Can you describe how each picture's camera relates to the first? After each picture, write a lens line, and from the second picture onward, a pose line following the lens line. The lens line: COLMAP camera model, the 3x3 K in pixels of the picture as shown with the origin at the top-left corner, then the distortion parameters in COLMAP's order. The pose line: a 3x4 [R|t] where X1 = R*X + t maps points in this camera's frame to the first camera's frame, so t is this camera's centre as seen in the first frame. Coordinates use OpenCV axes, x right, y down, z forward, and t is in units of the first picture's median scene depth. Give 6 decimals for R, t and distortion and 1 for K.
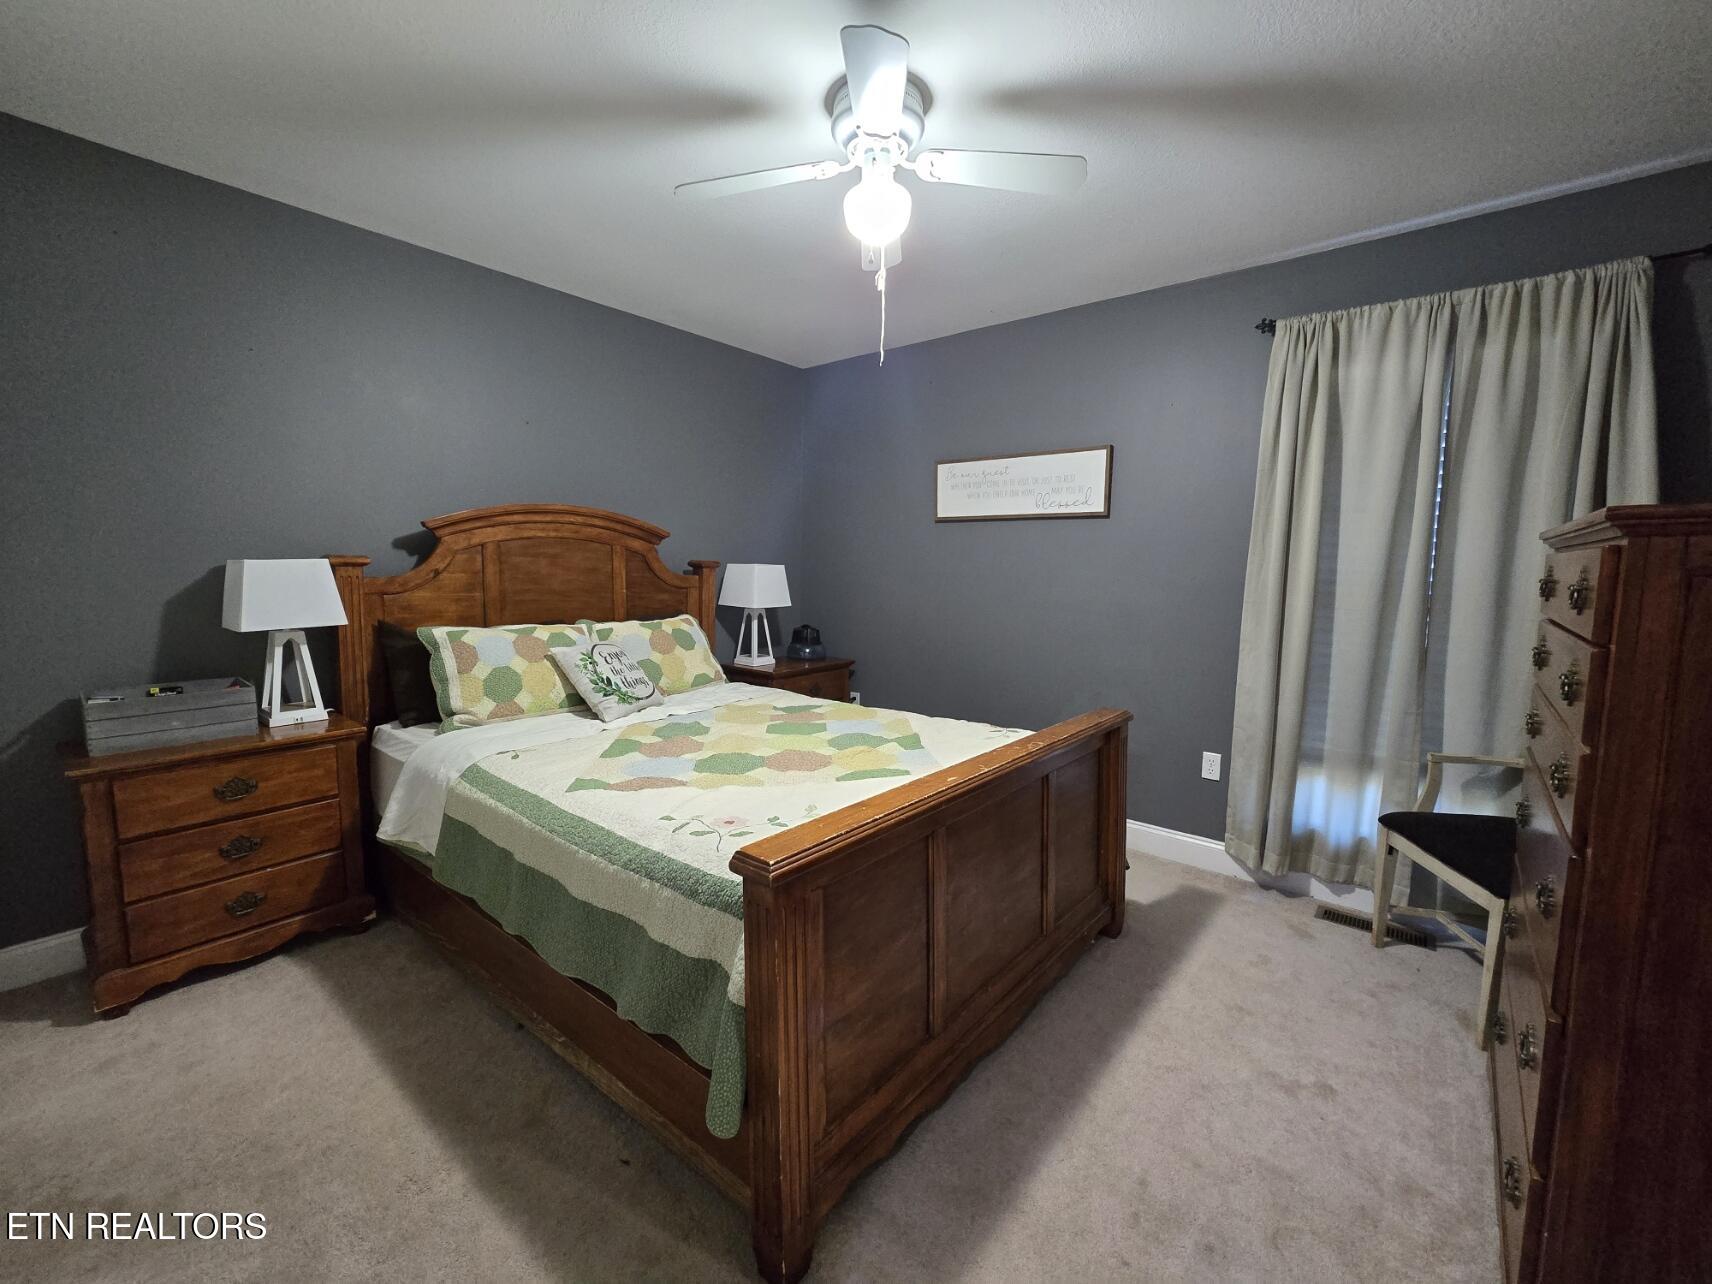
lens RADIAL K [[696.6, 0, 829.4], [0, 696.6, 644.8], [0, 0, 1]] dist [0.000790, -0.000299]
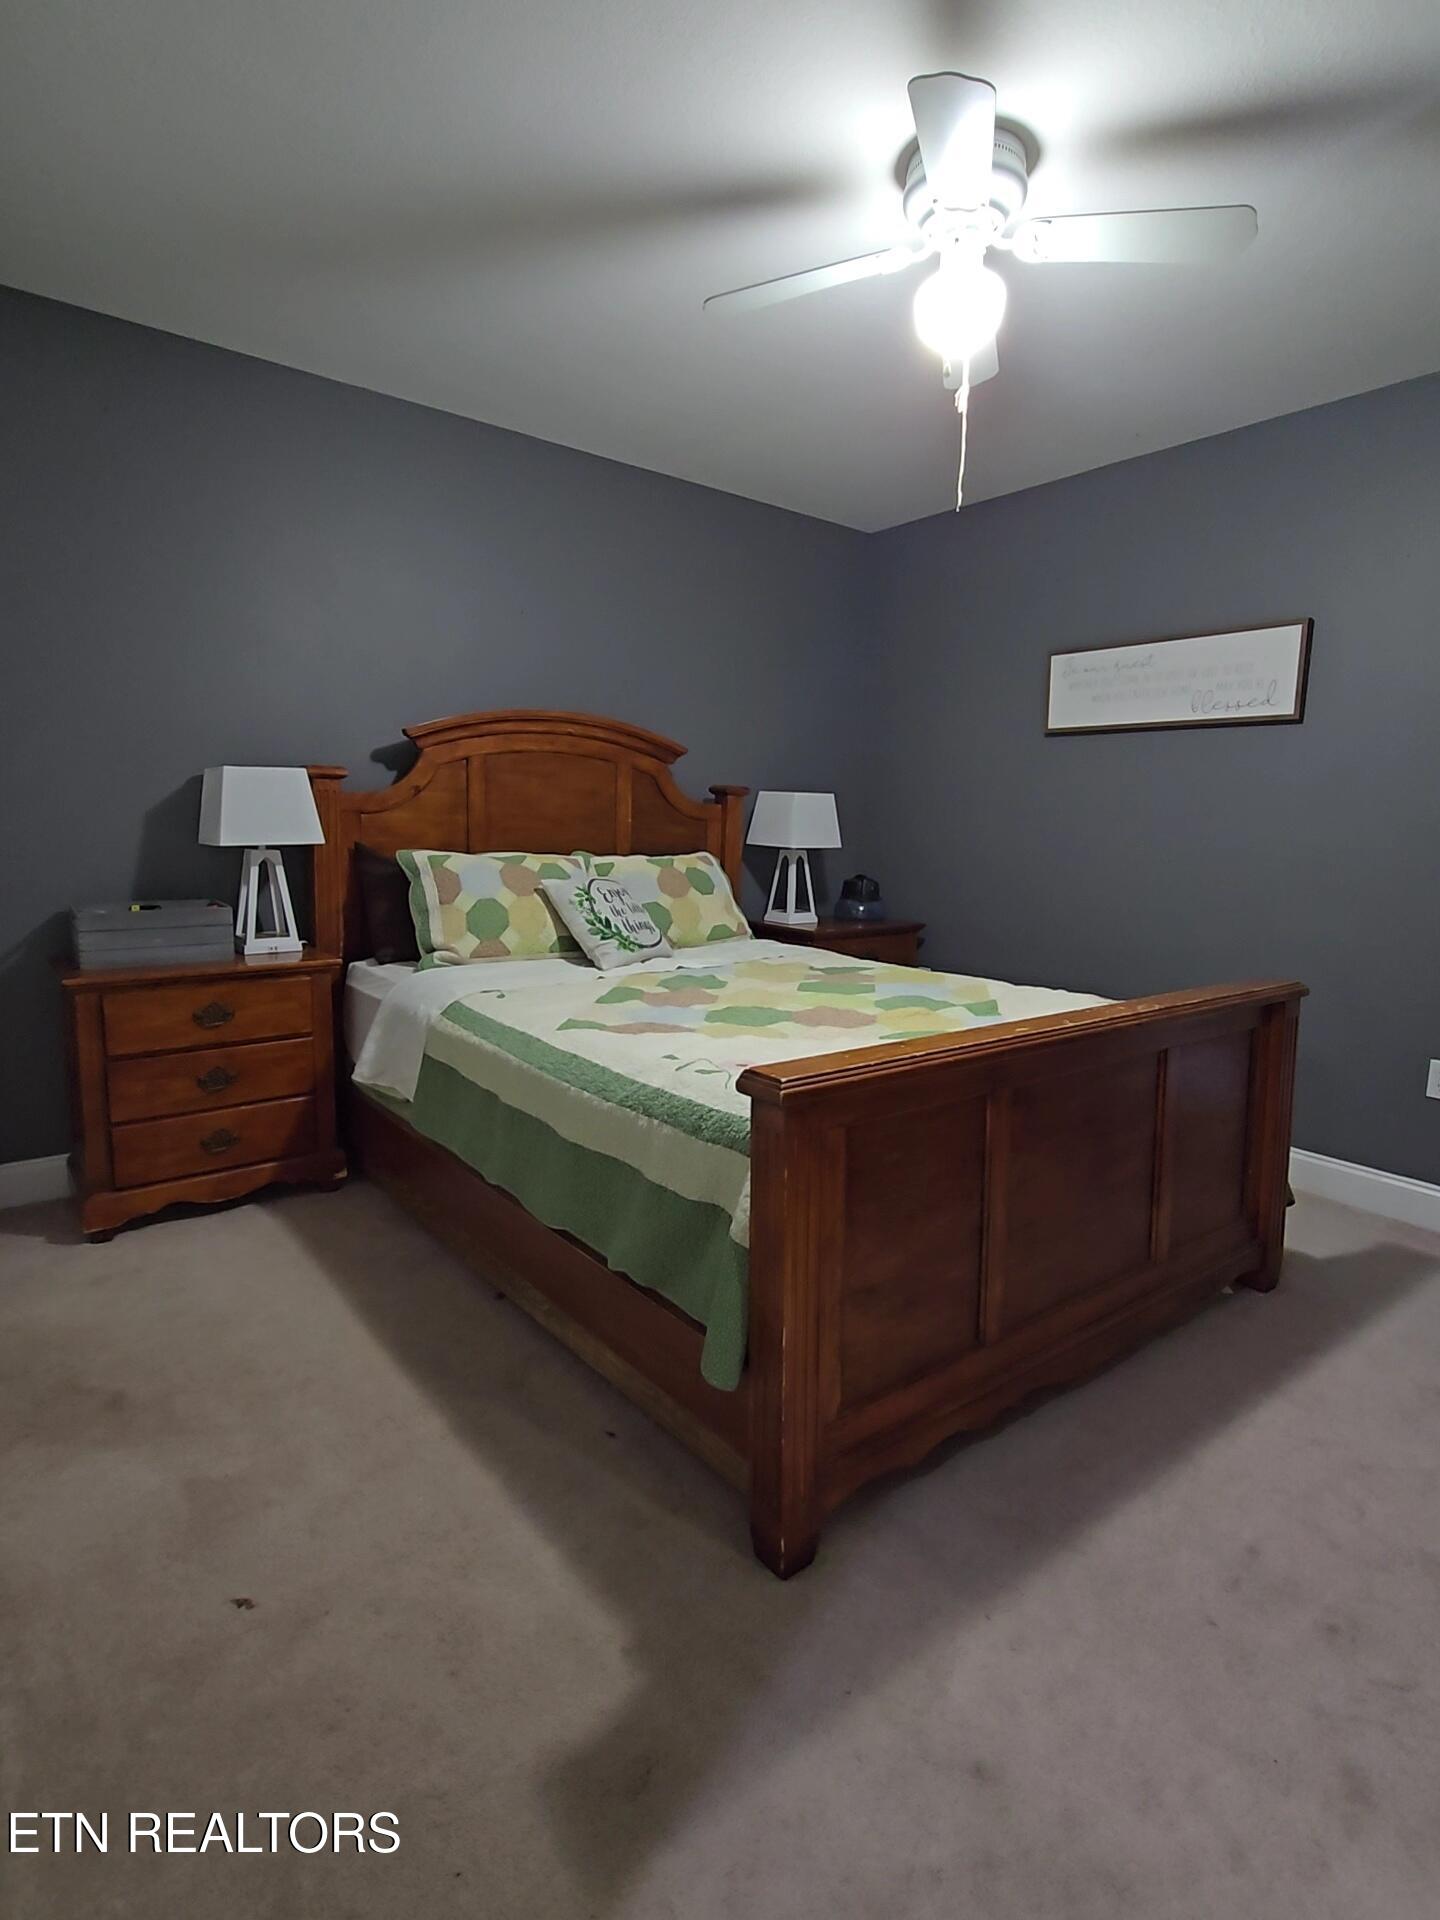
lens RADIAL K [[958.8, 0, 716.8], [0, 958.8, 948.8], [0, 0, 1]] dist [0.003089, 0.000206]
pose [[0.980832, 0.035524, -0.191591, 0.030720], [-0.031499, 0.999215, 0.024019, 0.063355], [0.192294, -0.017523, 0.981181, -0.097959]]
